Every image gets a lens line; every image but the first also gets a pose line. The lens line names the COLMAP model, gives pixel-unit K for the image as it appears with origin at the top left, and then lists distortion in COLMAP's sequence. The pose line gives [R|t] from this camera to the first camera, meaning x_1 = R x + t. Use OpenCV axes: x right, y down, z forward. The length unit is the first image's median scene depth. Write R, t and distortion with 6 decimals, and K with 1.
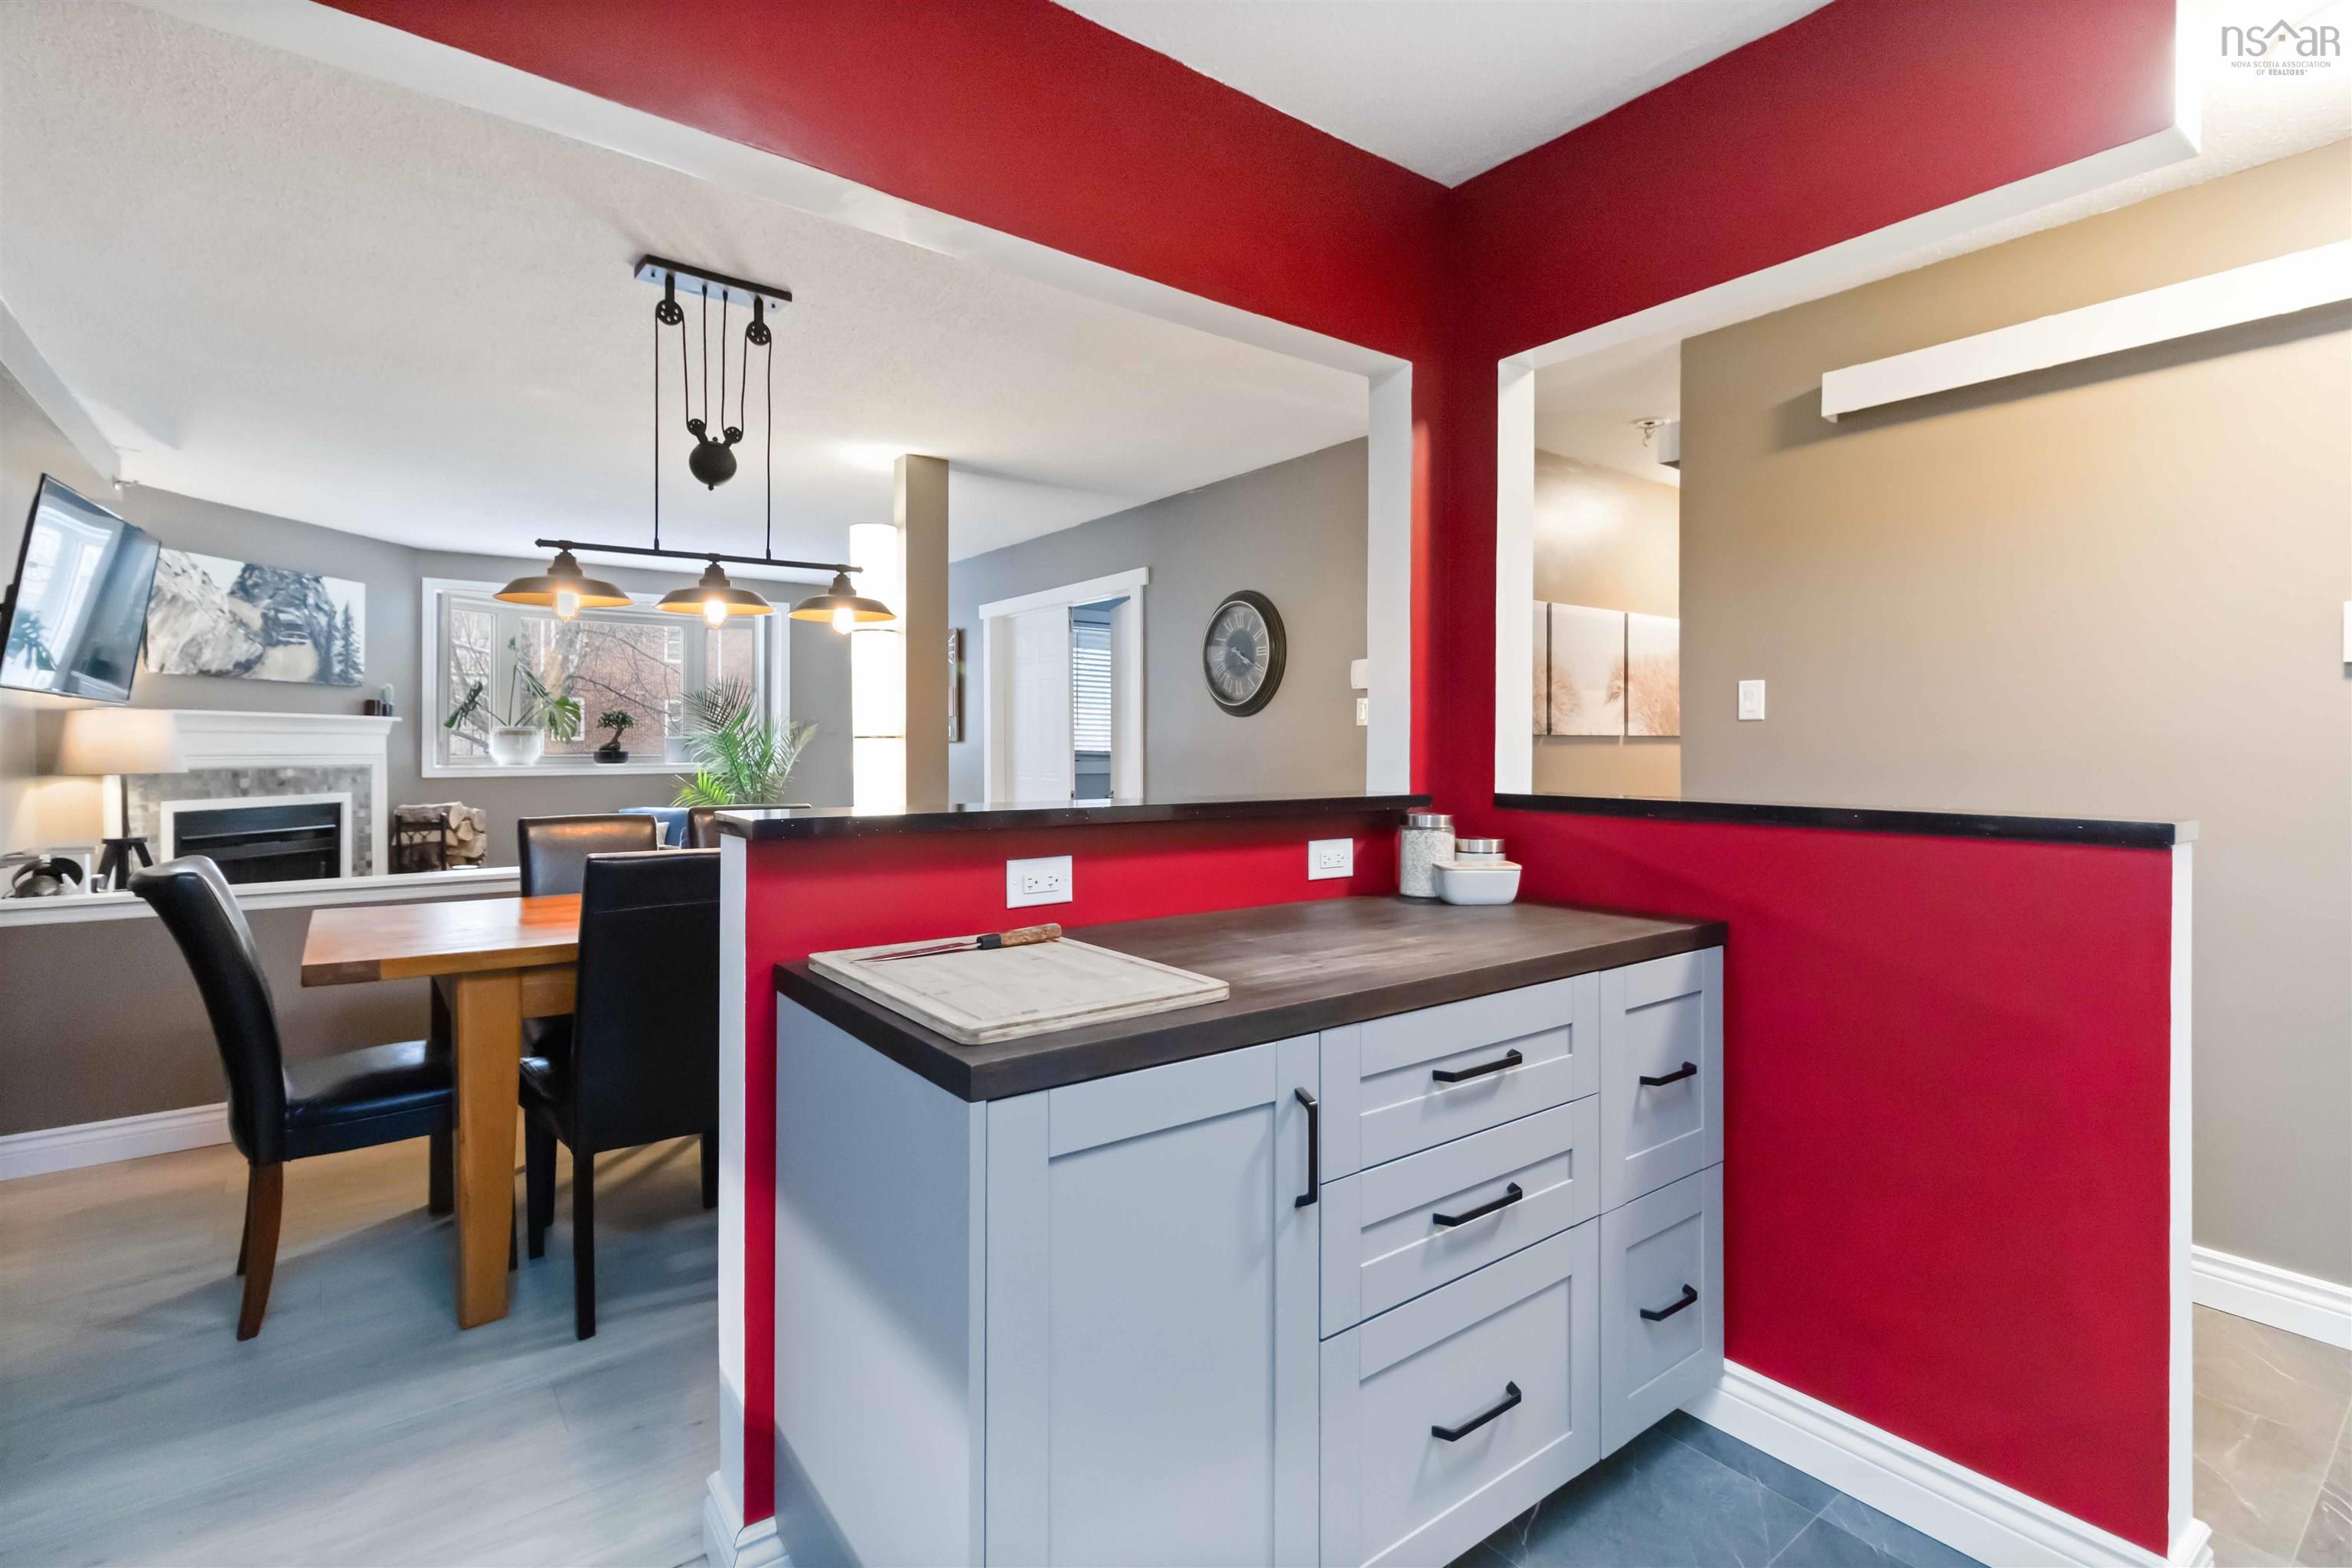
lens RADIAL K [[1089.6, 0, 1179.3], [0, 1089.6, 751.0], [0, 0, 1]] dist [0.006602, 0.000019]
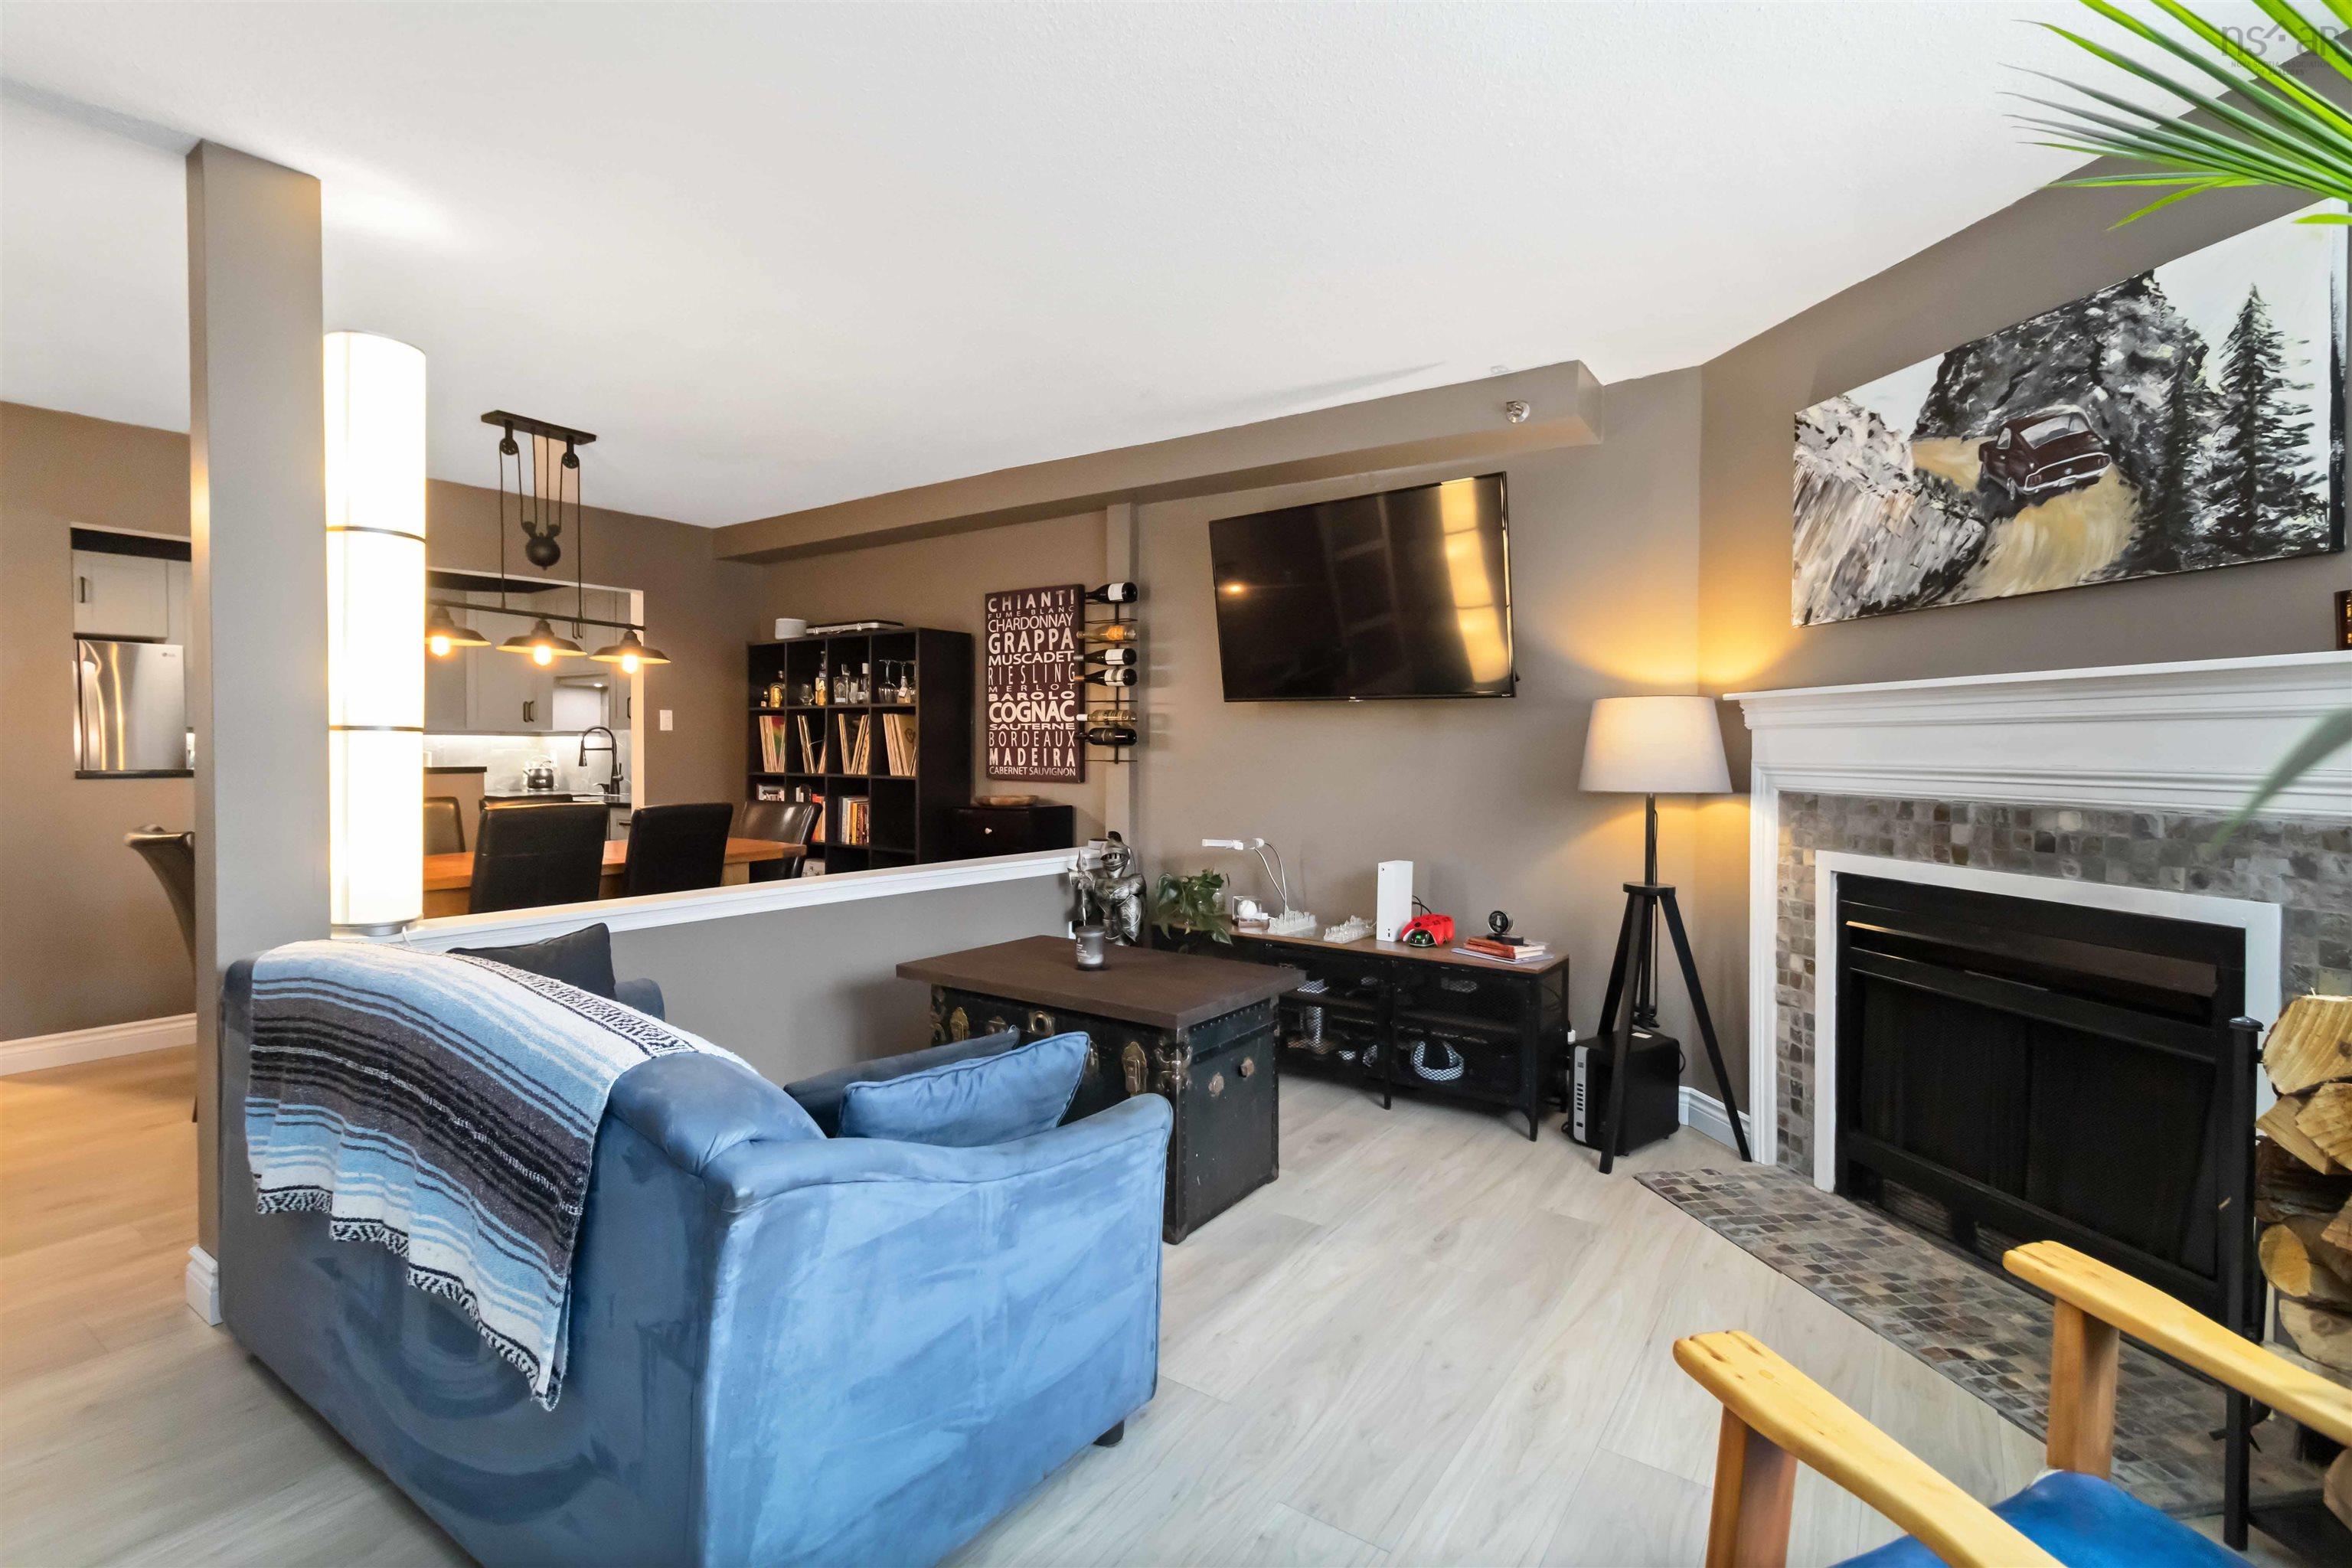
lens RADIAL K [[1089.6, 0, 1161.0], [0, 1089.6, 768.0], [0, 0, 1]] dist [0.006602, 0.000019]
pose [[-0.958178, -0.000050, -0.286172, -0.410808], [-0.006294, 0.999762, 0.020898, -0.005723], [0.286103, 0.021825, -0.957950, 1.355846]]
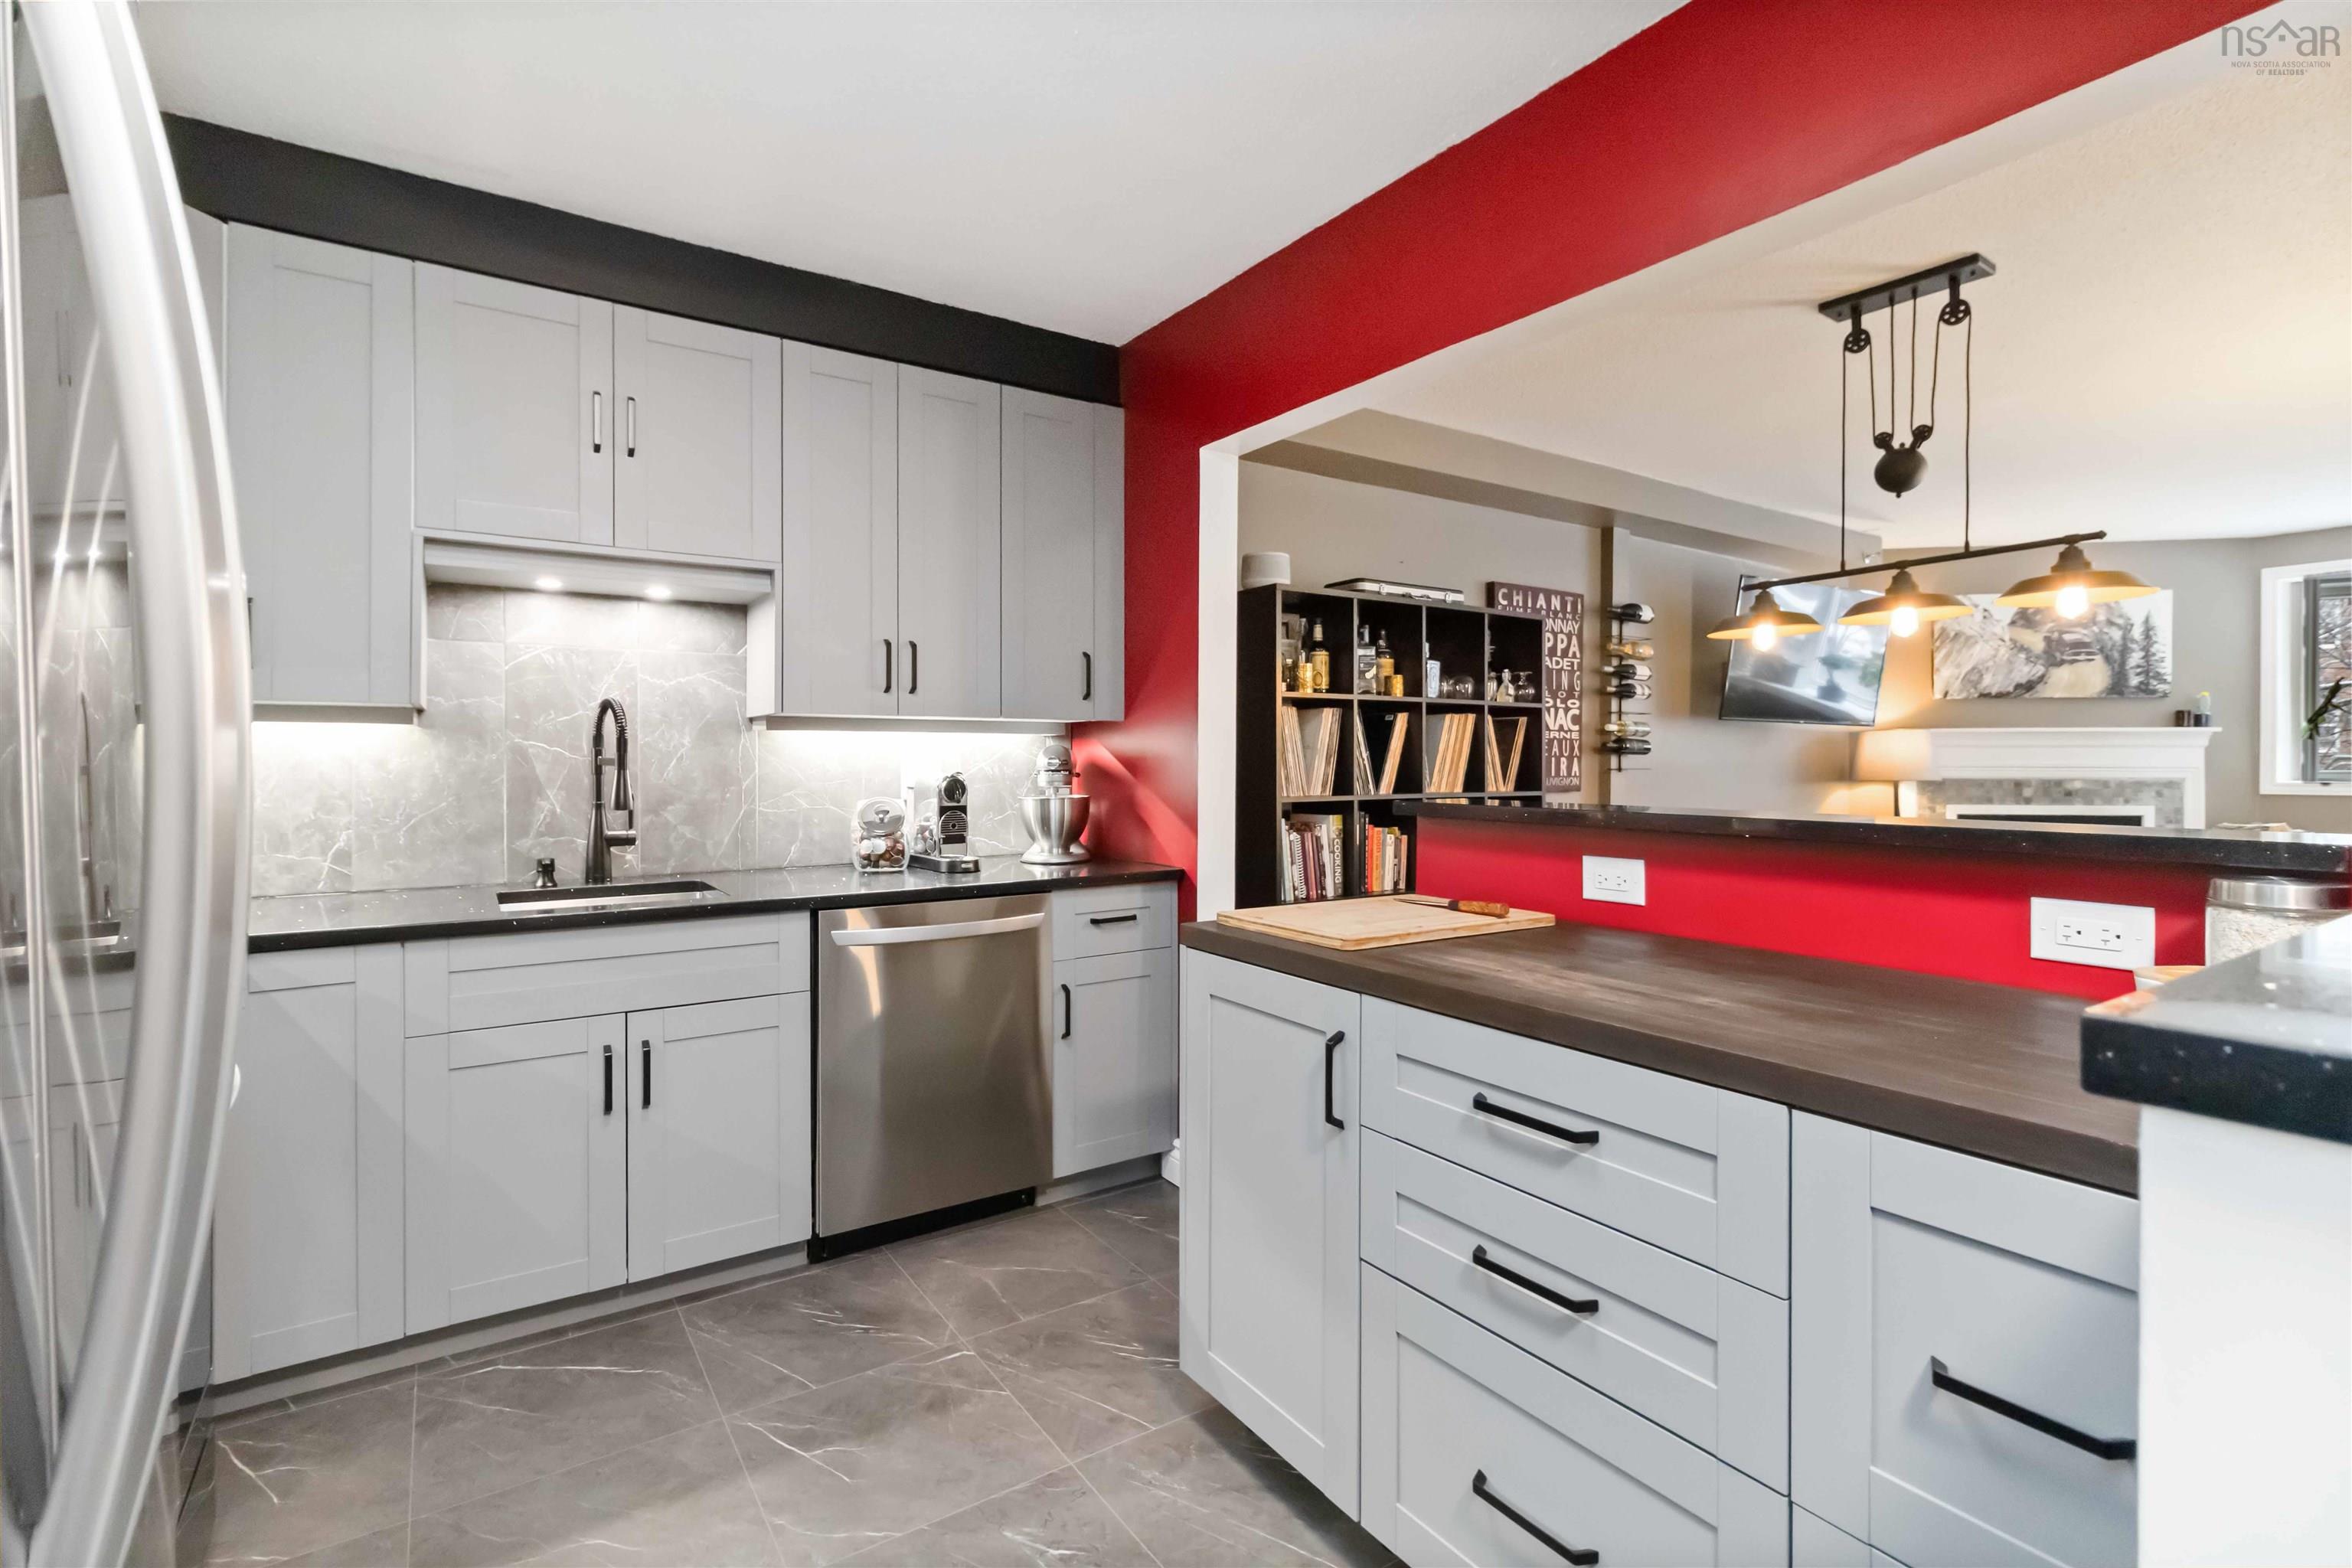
lens RADIAL K [[1089.6, 0, 1171.3], [0, 1089.6, 762.2], [0, 0, 1]] dist [0.006602, 0.000019]
pose [[-0.064182, 0.000554, -0.997938, 0.312166], [-0.004441, 0.999990, 0.000840, 0.001927], [0.997928, 0.004486, -0.064179, 0.207523]]
